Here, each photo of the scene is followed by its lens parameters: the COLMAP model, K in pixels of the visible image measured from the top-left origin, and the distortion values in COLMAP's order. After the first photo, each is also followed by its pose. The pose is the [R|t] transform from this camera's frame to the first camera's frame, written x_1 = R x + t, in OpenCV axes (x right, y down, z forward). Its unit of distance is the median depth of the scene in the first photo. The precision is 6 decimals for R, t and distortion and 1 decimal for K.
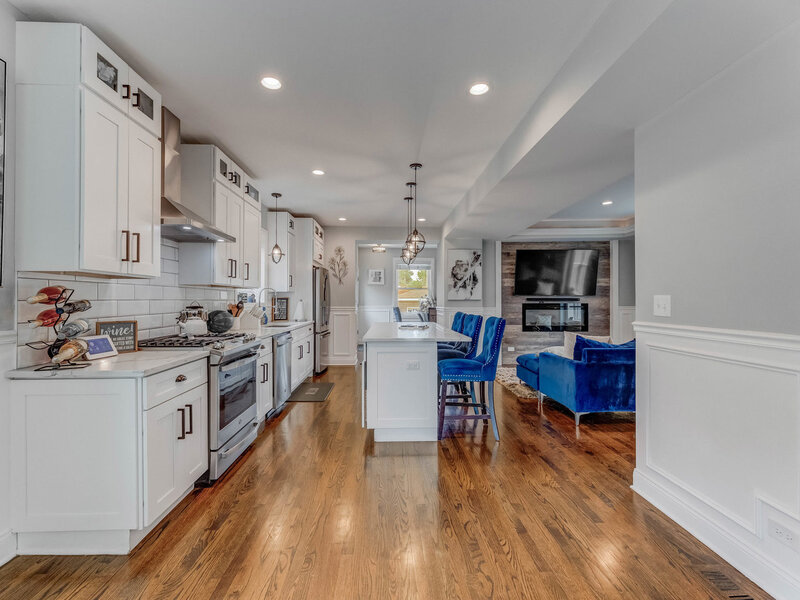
lens RADIAL K [[361.7, 0, 393.9], [0, 361.7, 299.9], [0, 0, 1]] dist [0.001515, 0.000825]
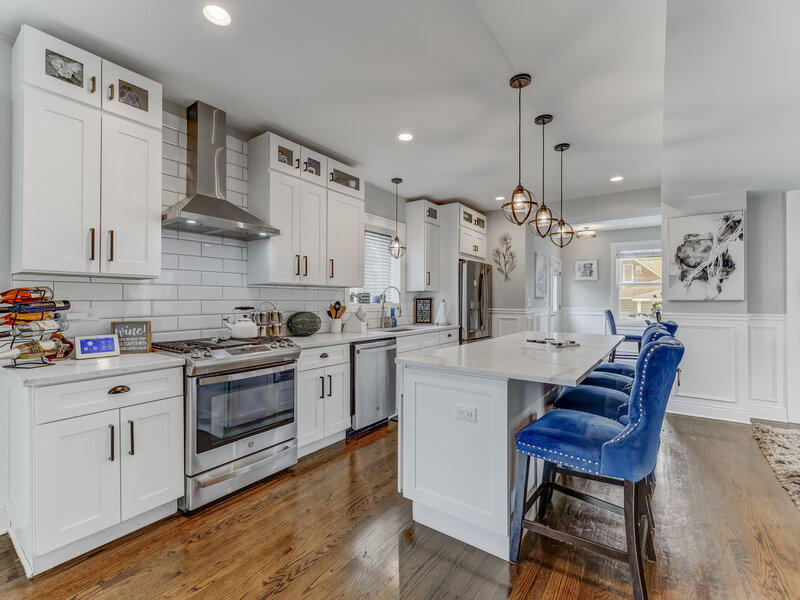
lens RADIAL K [[361.7, 0, 395.8], [0, 361.7, 299.2], [0, 0, 1]] dist [0.001515, 0.000825]
pose [[0.796357, -0.001921, -0.604824, 0.219321], [0.000141, 0.999996, -0.002990, 0.000076], [0.604827, 0.002295, 0.796354, 0.325836]]
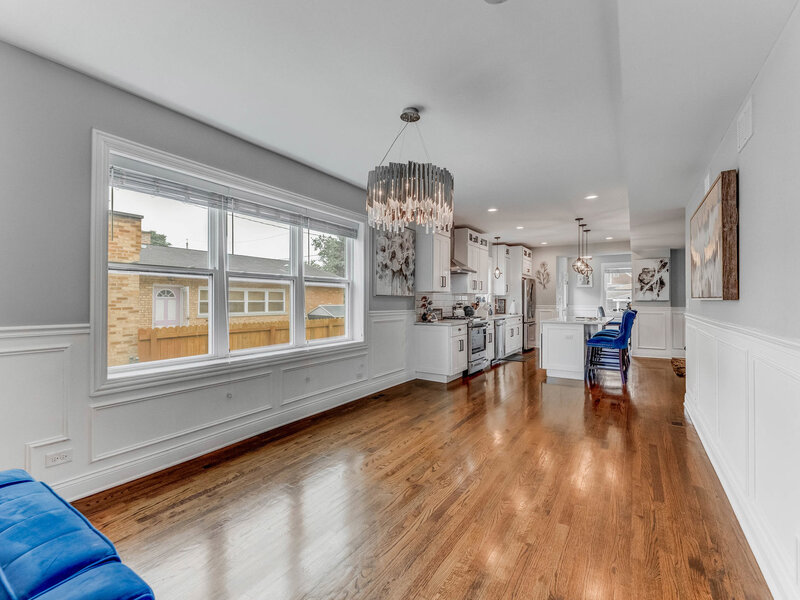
lens RADIAL K [[361.7, 0, 395.6], [0, 361.7, 298.6], [0, 0, 1]] dist [0.001515, 0.000825]
pose [[0.823241, -0.002368, -0.567687, 0.257357], [-0.000251, 0.999990, -0.004535, -0.001197], [0.567692, 0.003876, 0.823232, -0.697235]]
